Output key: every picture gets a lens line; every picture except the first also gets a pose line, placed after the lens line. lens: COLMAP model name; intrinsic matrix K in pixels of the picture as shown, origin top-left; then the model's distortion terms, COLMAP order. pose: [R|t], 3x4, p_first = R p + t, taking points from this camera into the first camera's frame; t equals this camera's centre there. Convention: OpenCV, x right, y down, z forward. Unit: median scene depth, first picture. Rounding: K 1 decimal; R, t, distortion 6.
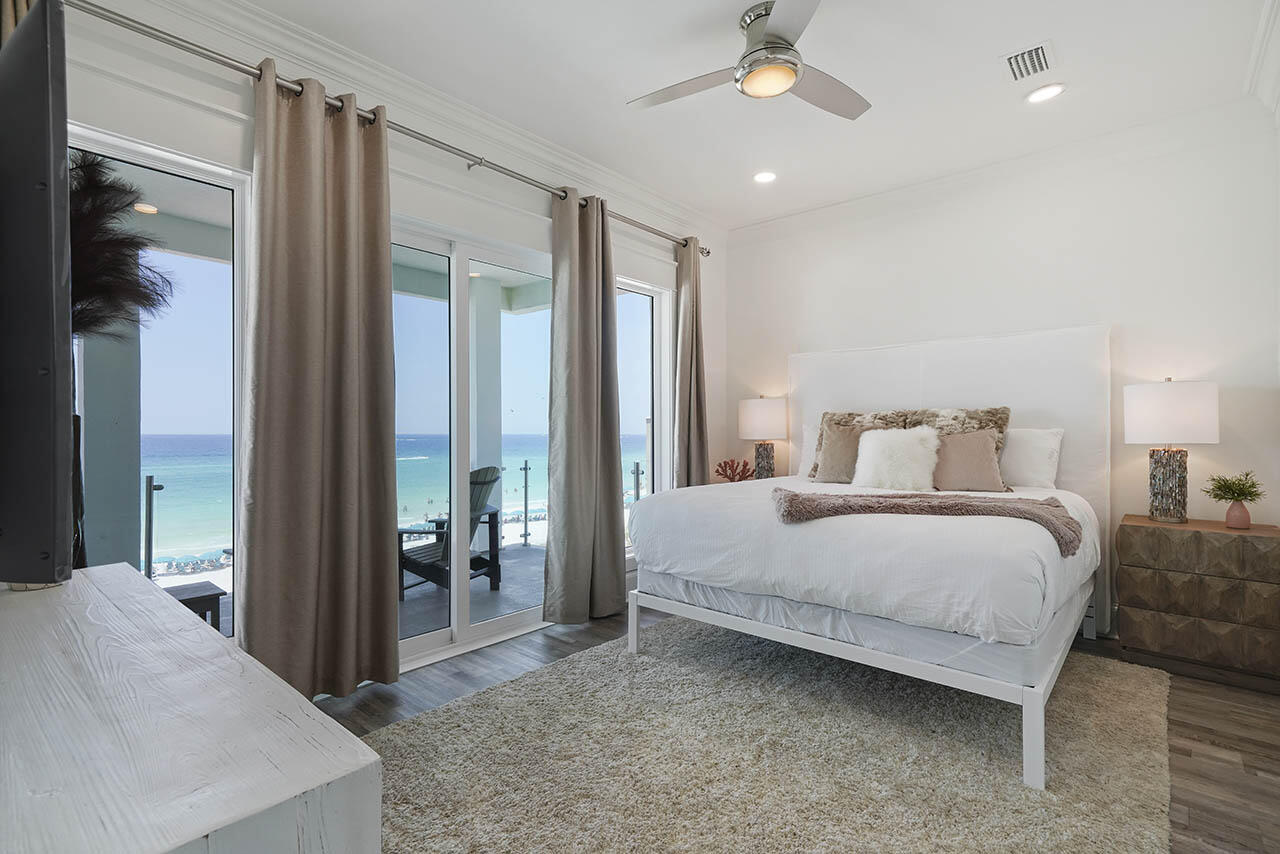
lens RADIAL K [[579.2, 0, 635.5], [0, 579.2, 421.0], [0, 0, 1]] dist [0.015525, 0.000050]
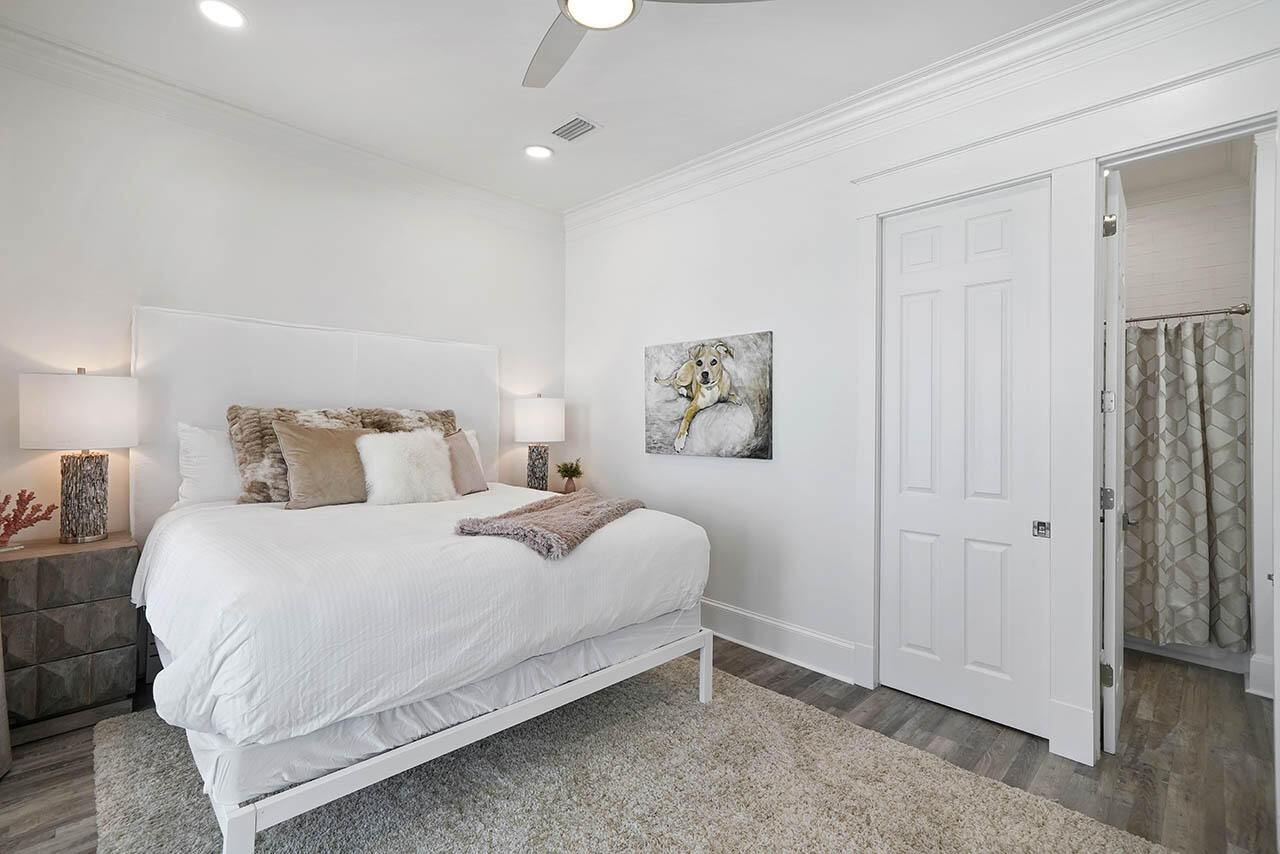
lens RADIAL K [[557.2, 0, 636.8], [0, 557.2, 420.0], [0, 0, 1]] dist [0.008345, 0.000509]
pose [[0.096198, 0.008944, 0.995322, -0.427916], [-0.031082, 0.999499, -0.005978, -0.012594], [-0.994877, -0.030362, 0.096428, 0.707843]]
